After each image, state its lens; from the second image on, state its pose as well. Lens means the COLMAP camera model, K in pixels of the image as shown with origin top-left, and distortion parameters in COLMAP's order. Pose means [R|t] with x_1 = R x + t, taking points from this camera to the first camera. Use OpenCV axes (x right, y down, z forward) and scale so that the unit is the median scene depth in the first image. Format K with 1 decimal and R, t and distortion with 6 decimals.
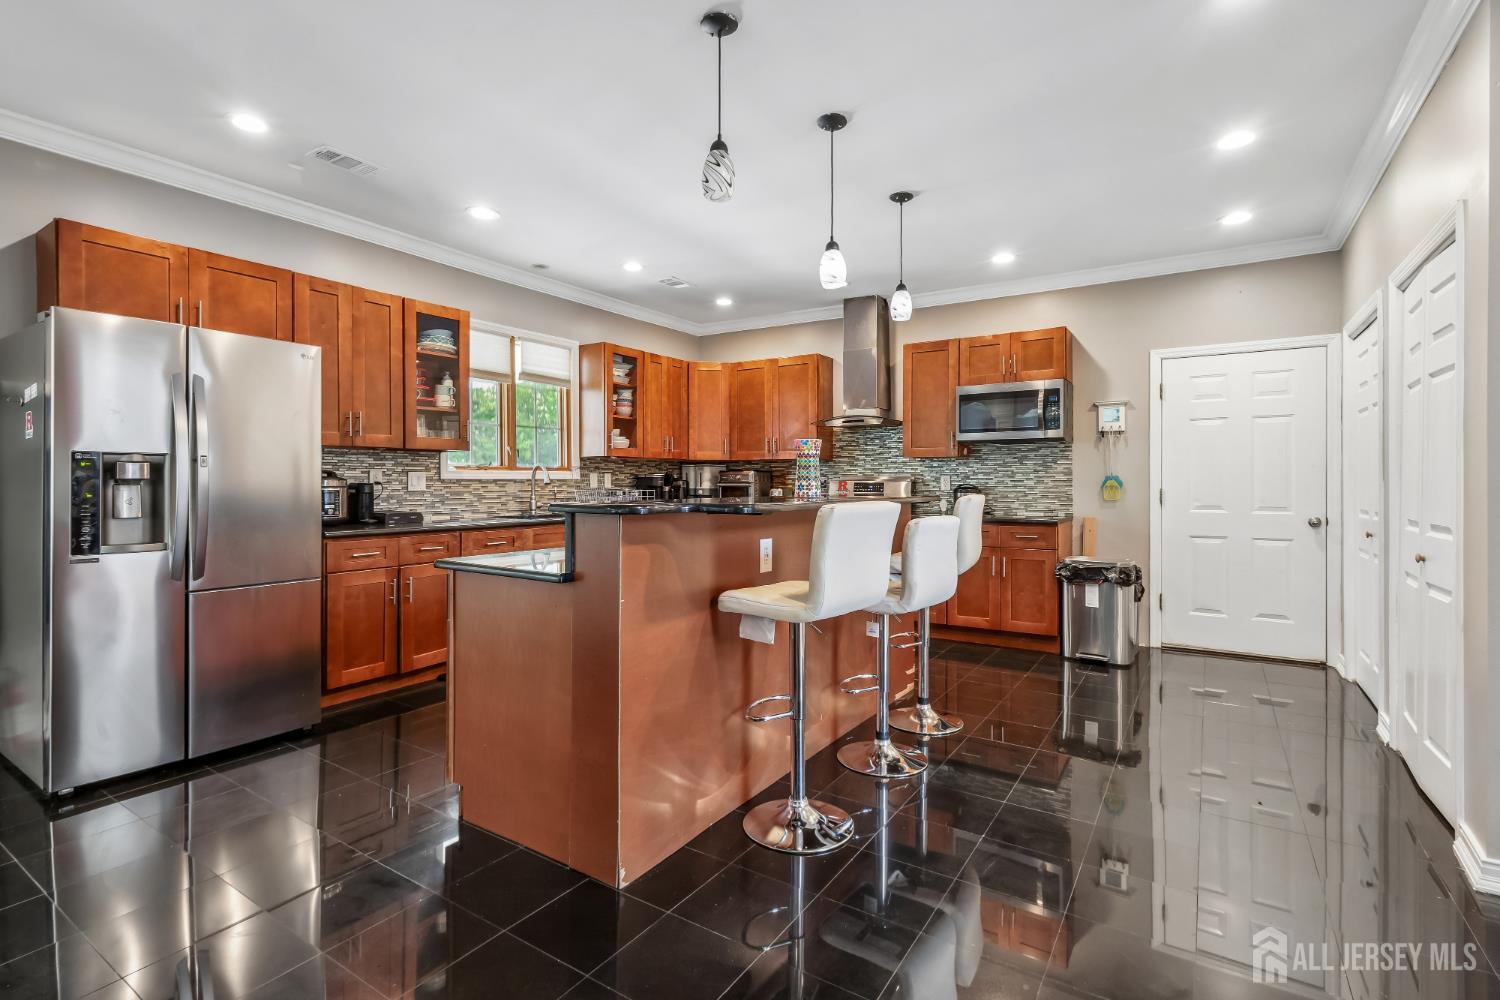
lens RADIAL K [[703.8, 0, 750.0], [0, 703.8, 500.0], [0, 0, 1]] dist [0.000070, 0.000033]
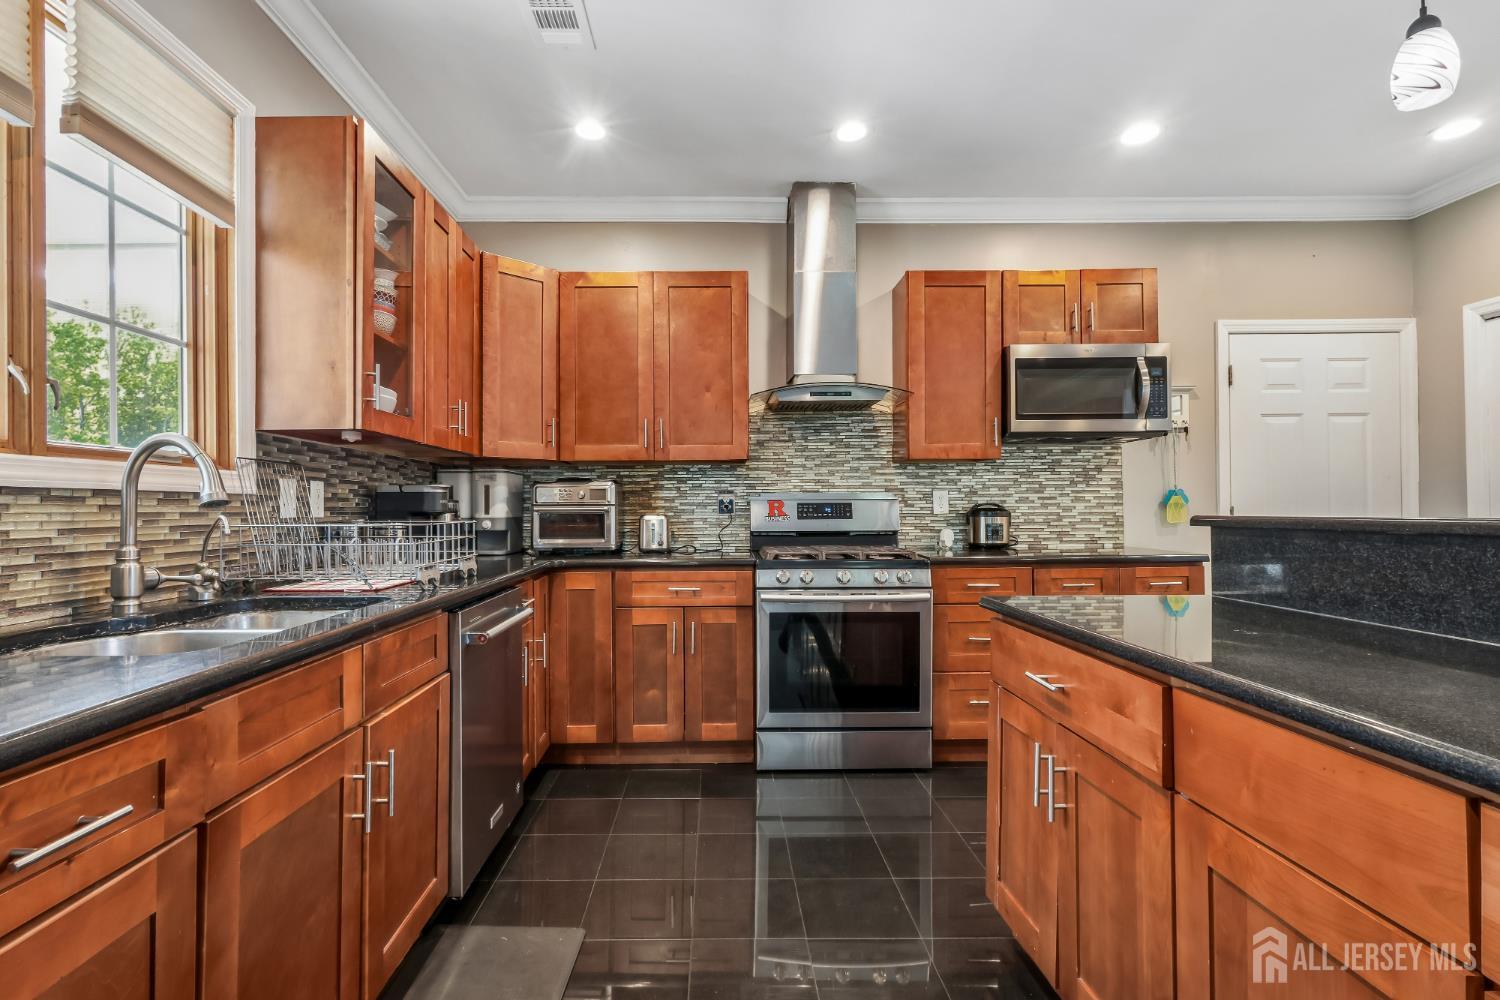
lens RADIAL K [[718.4, 0, 722.8], [0, 718.4, 504.7], [0, 0, 1]] dist [0.003002, 0.000395]
pose [[0.834713, -0.004231, 0.550669, -0.245986], [0.024297, 0.999280, -0.029153, -0.007788], [-0.550149, 0.037714, 0.834215, 0.572299]]
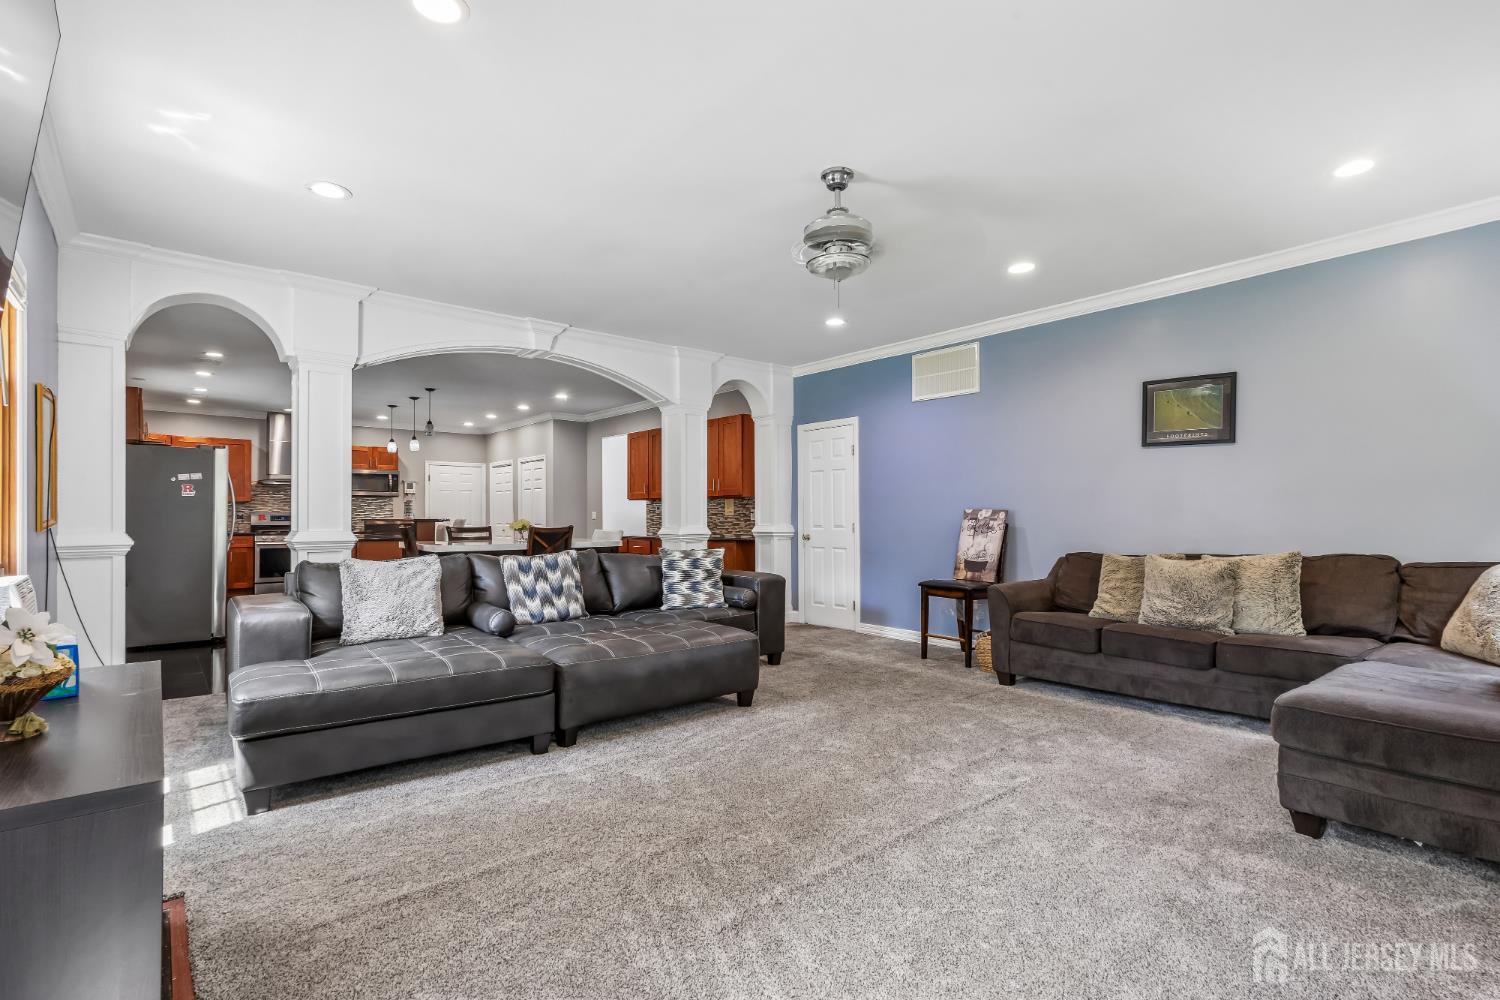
lens RADIAL K [[714.9, 0, 752.3], [0, 714.9, 516.5], [0, 0, 1]] dist [0.001149, 0.000149]
pose [[0.294204, -0.002349, 0.955740, -1.255932], [0.027457, 0.999605, -0.005995, 0.021786], [-0.955348, 0.028005, 0.294152, -0.685874]]
